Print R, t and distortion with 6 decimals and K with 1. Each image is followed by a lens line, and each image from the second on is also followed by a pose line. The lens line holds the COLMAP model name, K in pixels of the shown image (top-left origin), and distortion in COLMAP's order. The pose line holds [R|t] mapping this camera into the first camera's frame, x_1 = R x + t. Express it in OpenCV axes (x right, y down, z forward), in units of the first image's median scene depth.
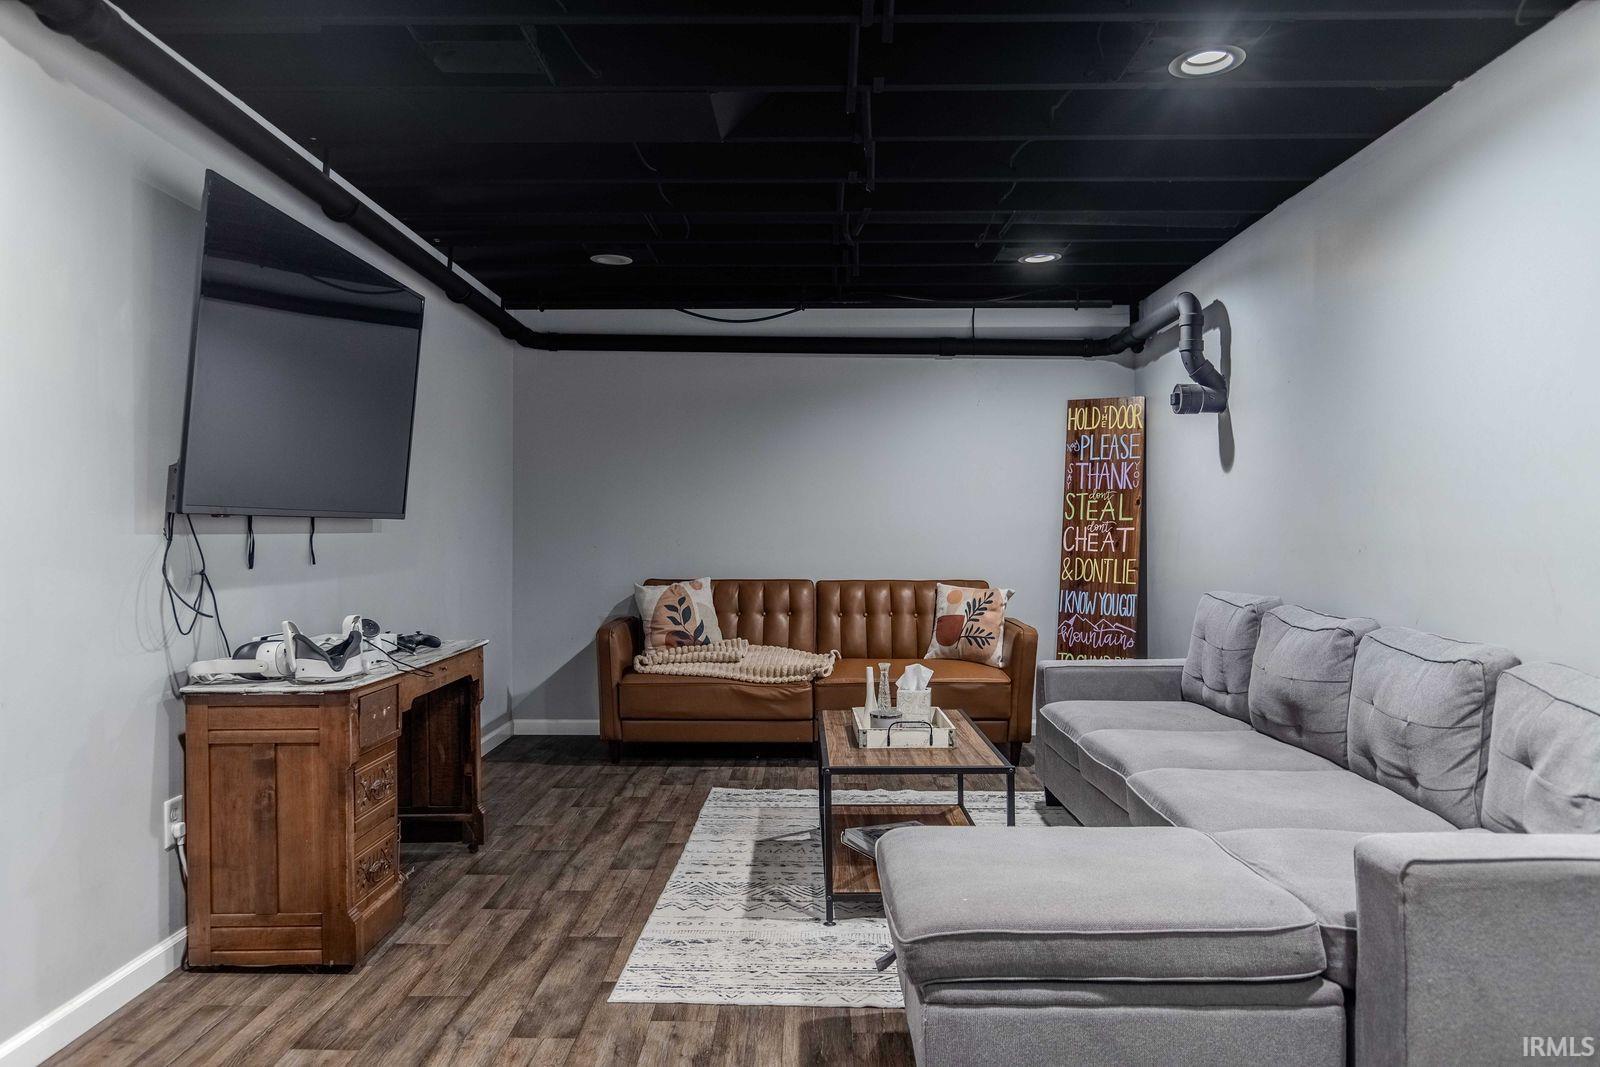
lens RADIAL K [[1091.3, 0, 795.3], [0, 1091.3, 531.8], [0, 0, 1]] dist [0.000841, 0.001943]
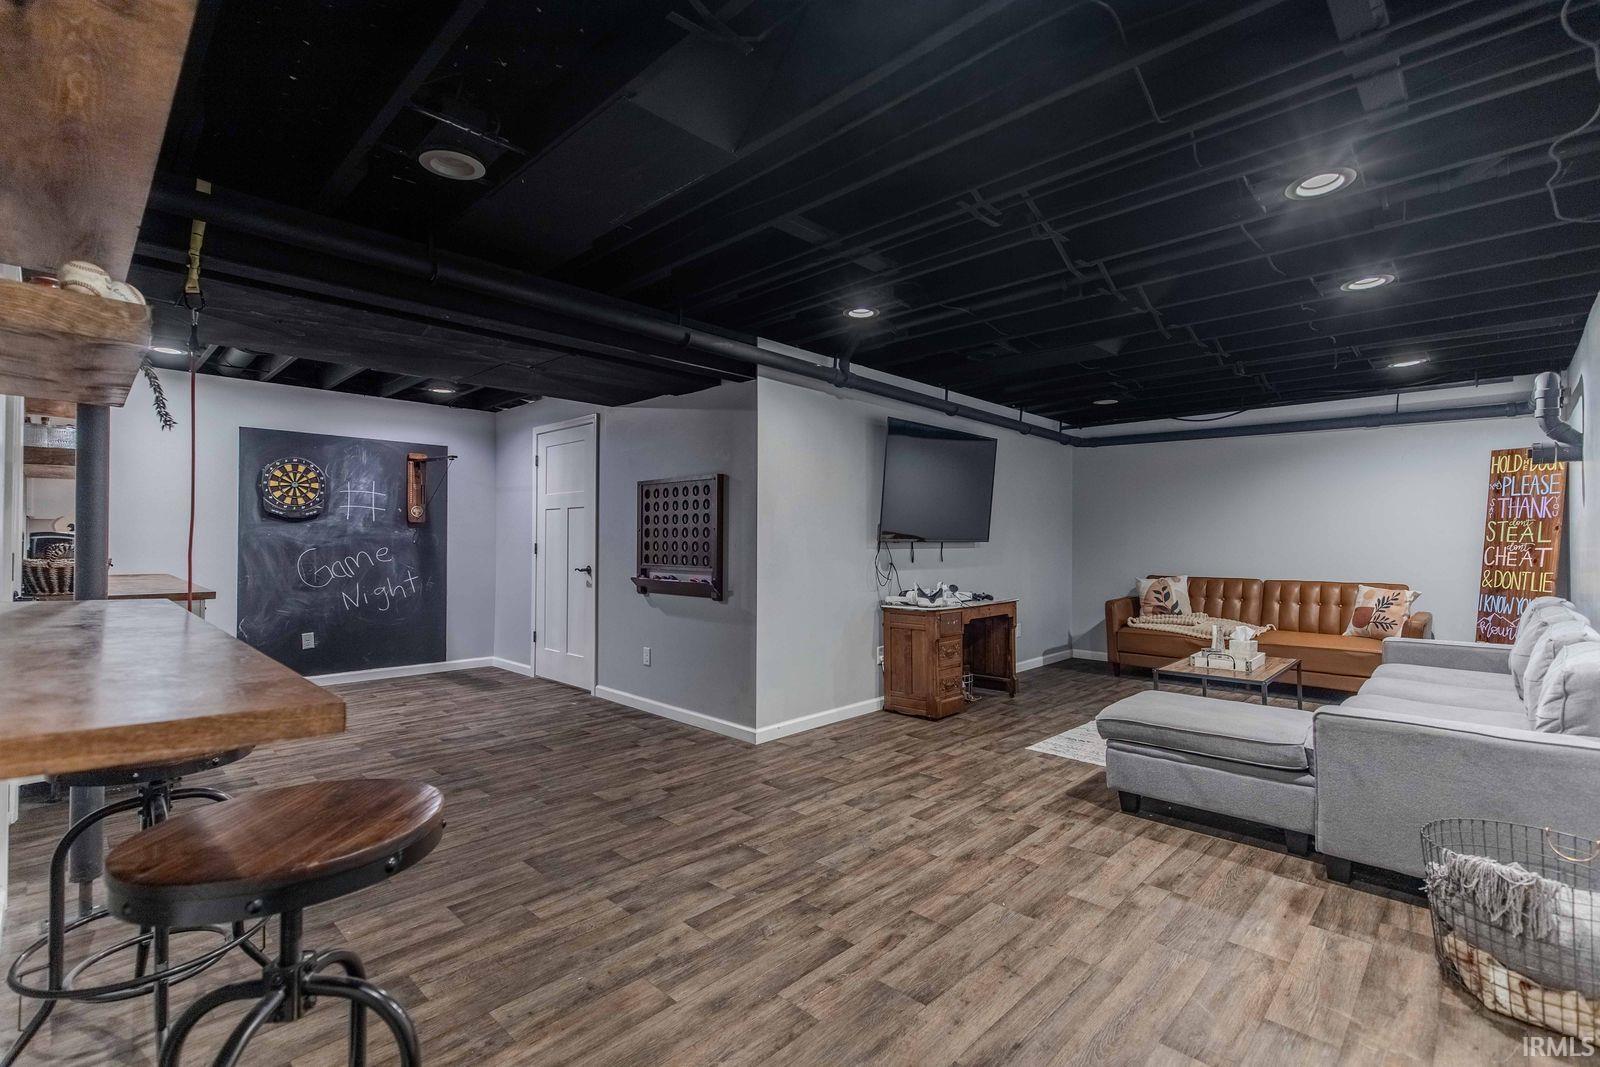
lens RADIAL K [[712.7, 0, 795.0], [0, 712.7, 538.6], [0, 0, 1]] dist [-0.001222, -0.000122]
pose [[0.733262, 0.000363, -0.679946, 0.248683], [-0.004400, 0.999981, -0.004211, -0.008082], [0.679932, 0.006080, 0.733250, -0.230919]]
